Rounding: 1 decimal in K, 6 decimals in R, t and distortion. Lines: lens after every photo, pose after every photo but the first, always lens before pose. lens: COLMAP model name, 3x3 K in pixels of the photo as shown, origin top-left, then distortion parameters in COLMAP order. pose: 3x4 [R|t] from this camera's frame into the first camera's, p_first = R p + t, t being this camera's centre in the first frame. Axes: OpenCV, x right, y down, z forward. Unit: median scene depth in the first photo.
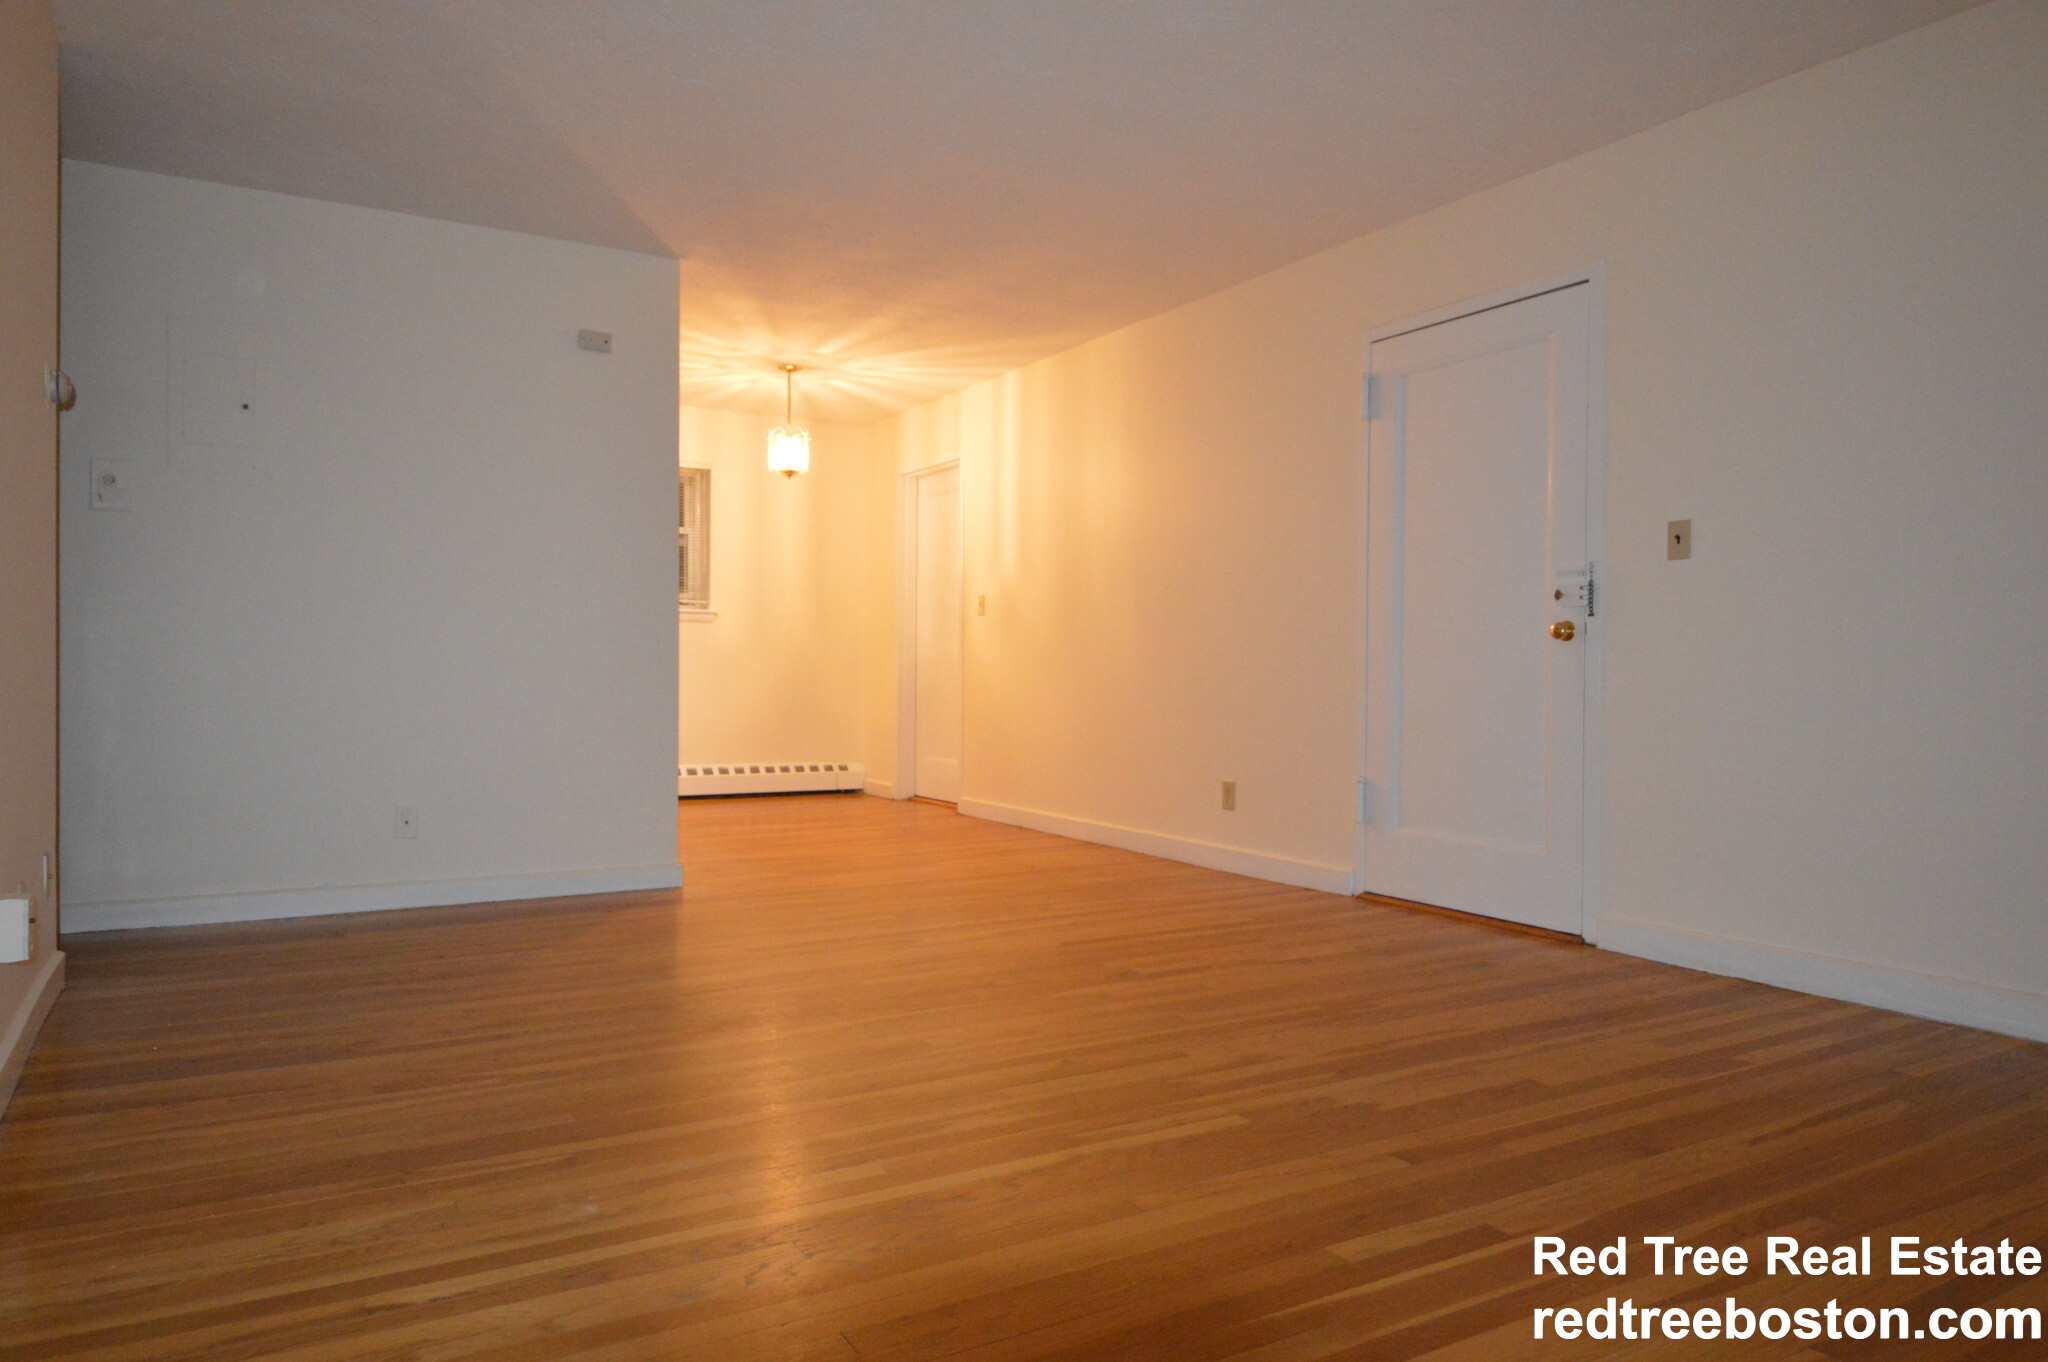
lens RADIAL K [[1322.6, 0, 1008.6], [0, 1322.6, 686.5], [0, 0, 1]] dist [0.045424, -0.054631]
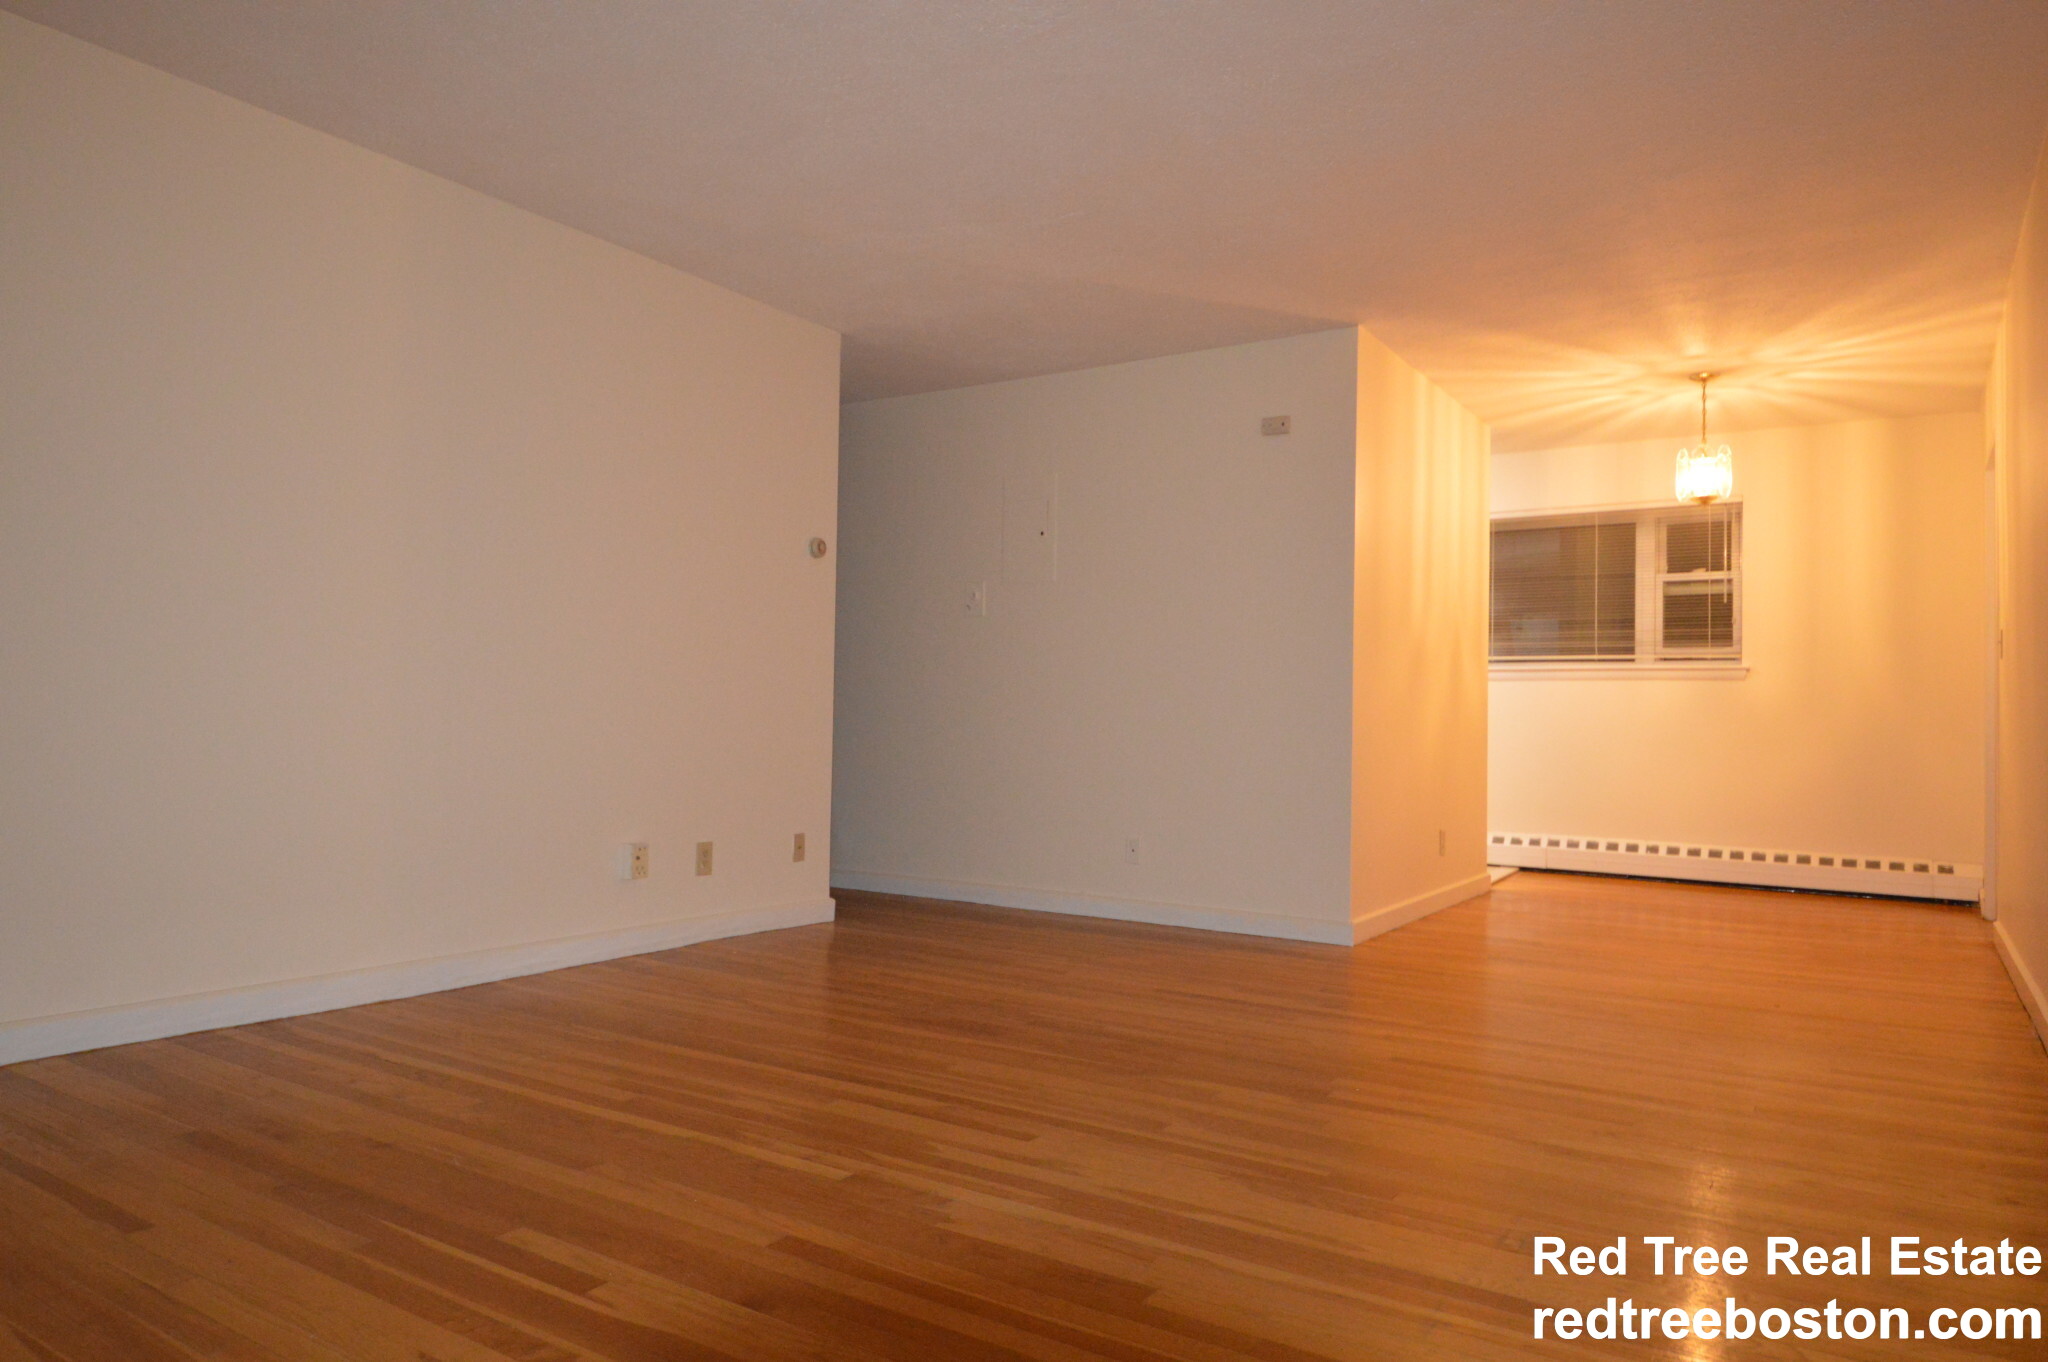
lens RADIAL K [[1322.6, 0, 1008.6], [0, 1322.6, 686.5], [0, 0, 1]] dist [0.045424, -0.054631]
pose [[0.437493, -0.023902, -0.898904, 0.474245], [-0.024382, 0.998964, -0.038429, 0.000435], [0.898891, 0.038730, 0.436457, 0.284960]]
